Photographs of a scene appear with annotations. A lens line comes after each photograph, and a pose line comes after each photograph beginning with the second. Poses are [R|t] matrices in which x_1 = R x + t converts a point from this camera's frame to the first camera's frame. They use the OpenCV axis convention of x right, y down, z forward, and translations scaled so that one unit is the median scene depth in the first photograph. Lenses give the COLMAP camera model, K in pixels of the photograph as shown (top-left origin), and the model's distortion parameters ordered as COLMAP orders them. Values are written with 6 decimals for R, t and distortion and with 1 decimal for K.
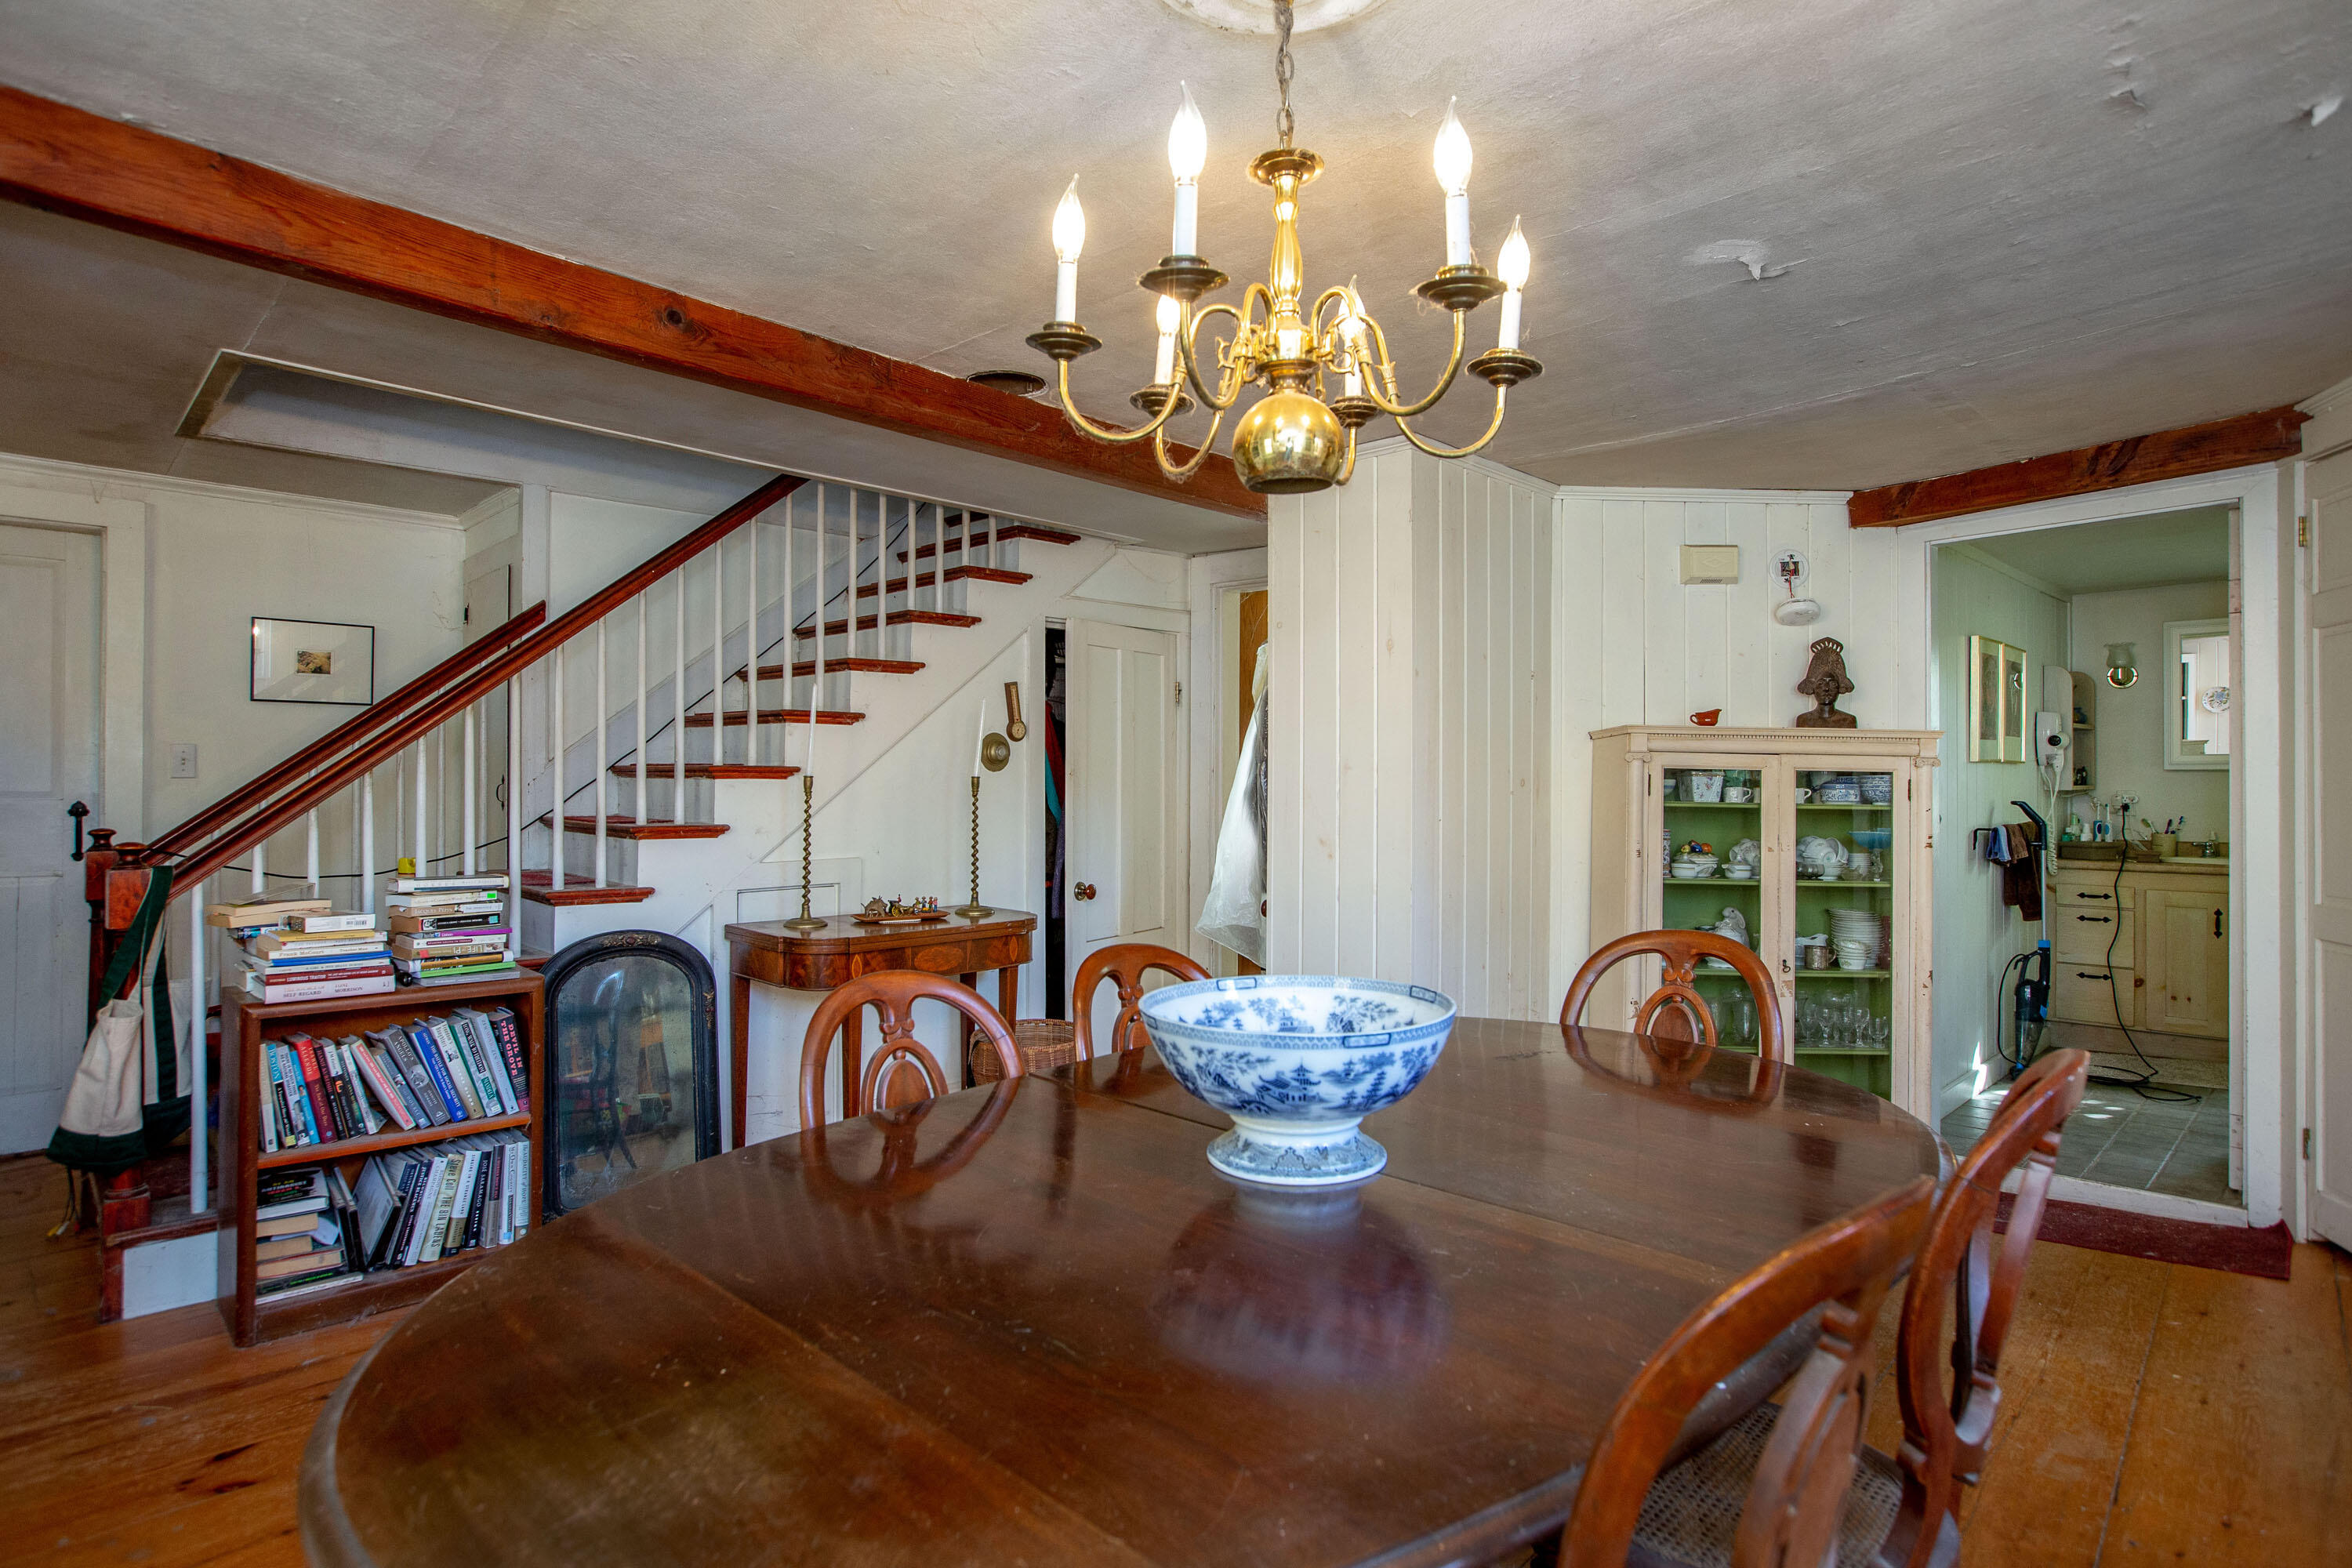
lens RADIAL K [[1208.1, 0, 1179.2], [0, 1208.1, 785.9], [0, 0, 1]] dist [-0.005126, -0.000710]
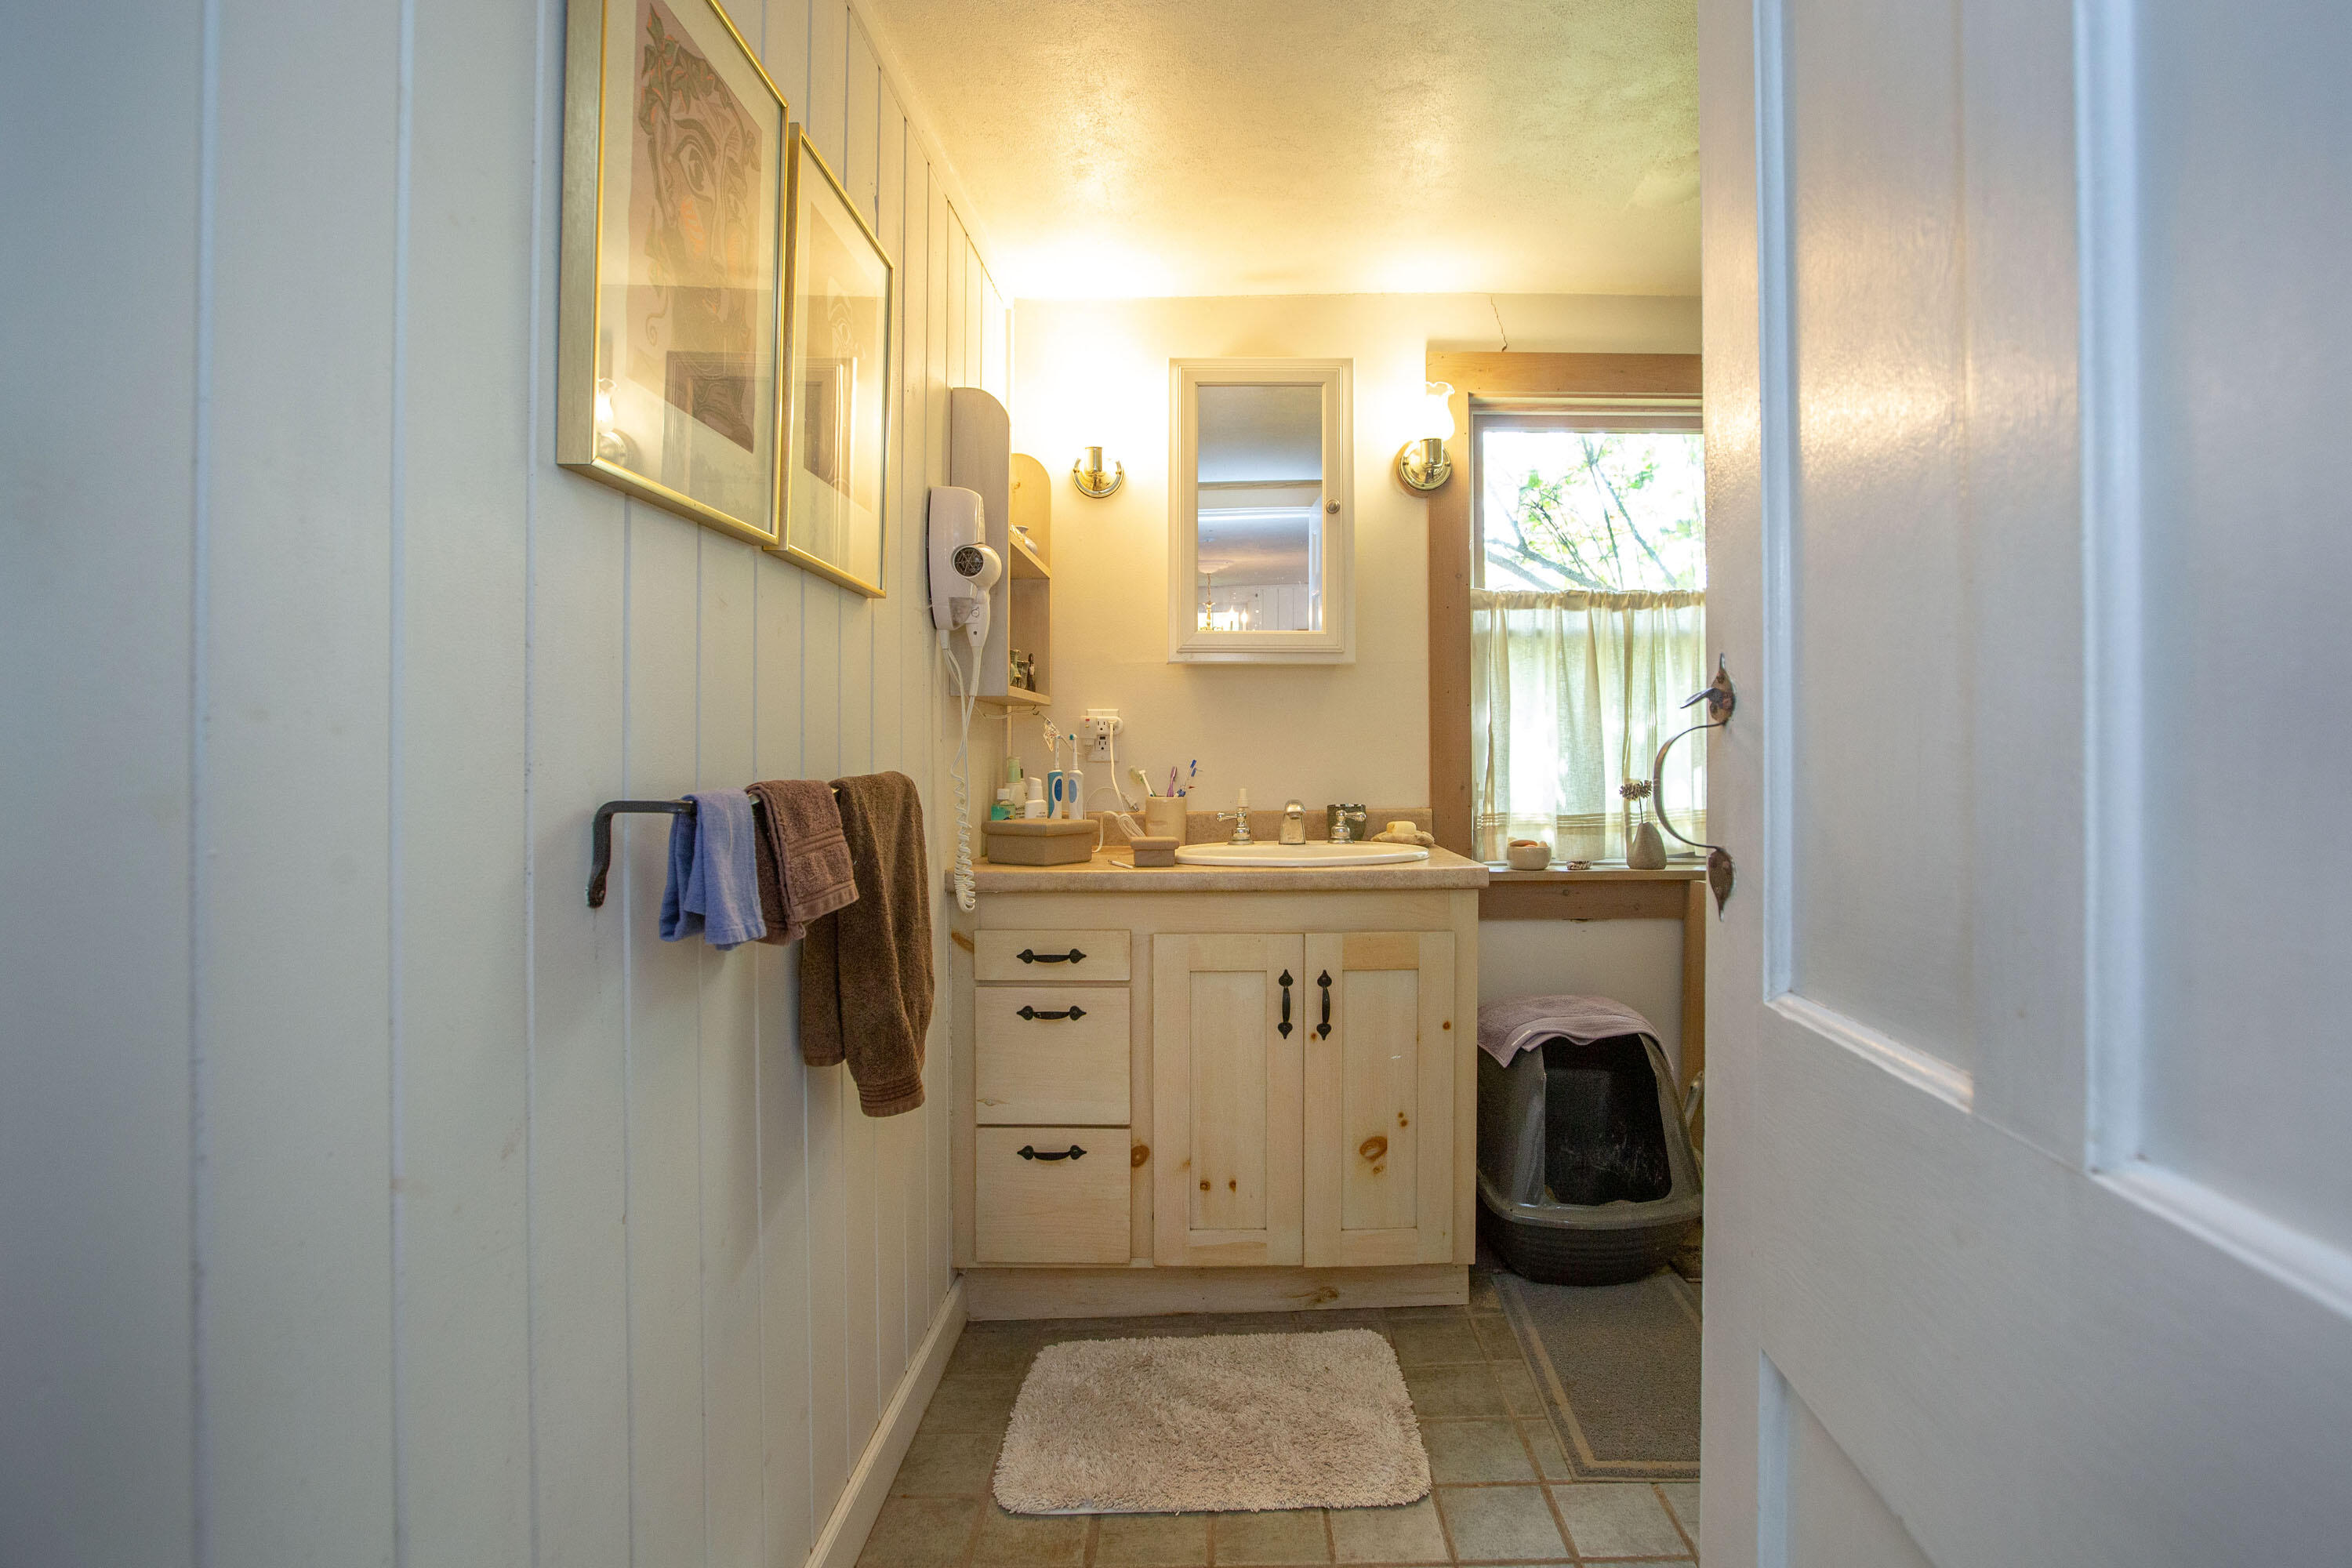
lens RADIAL K [[1143.4, 0, 1183.5], [0, 1143.4, 775.1], [0, 0, 1]] dist [-0.000510, -0.000012]
pose [[0.711574, -0.012285, 0.702503, 0.519772], [-0.000804, 0.999832, 0.018299, 0.022966], [-0.702610, -0.013585, 0.711445, 0.693832]]
